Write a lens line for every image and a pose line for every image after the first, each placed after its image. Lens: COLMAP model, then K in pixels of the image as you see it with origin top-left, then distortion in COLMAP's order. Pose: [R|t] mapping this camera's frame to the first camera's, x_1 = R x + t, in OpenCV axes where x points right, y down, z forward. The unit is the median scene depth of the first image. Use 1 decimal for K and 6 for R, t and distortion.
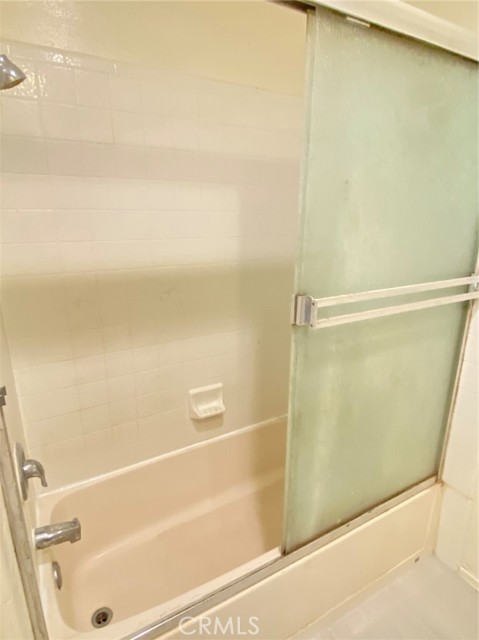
lens RADIAL K [[362.8, 0, 239.5], [0, 362.8, 320.0], [0, 0, 1]] dist [0.078069, -0.079917]
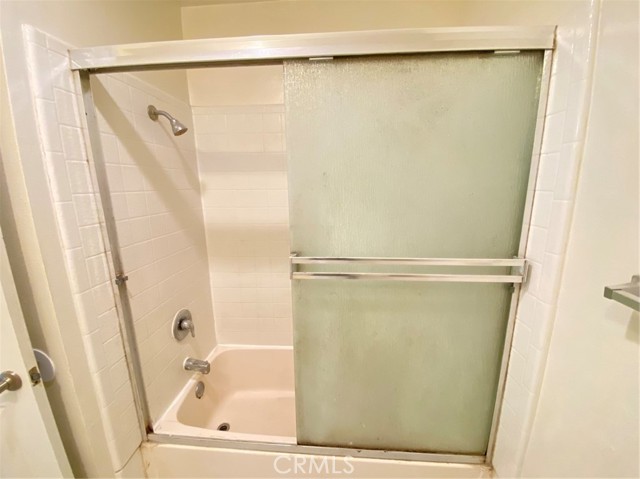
lens RADIAL K [[256.8, 0, 320.0], [0, 256.8, 239.5], [0, 0, 1]] dist [0.001085, -0.000189]
pose [[0.837067, 0.103571, -0.537208, 0.545173], [-0.141956, 0.989405, -0.030441, -0.073411], [0.528363, 0.101741, 0.842901, 0.161282]]
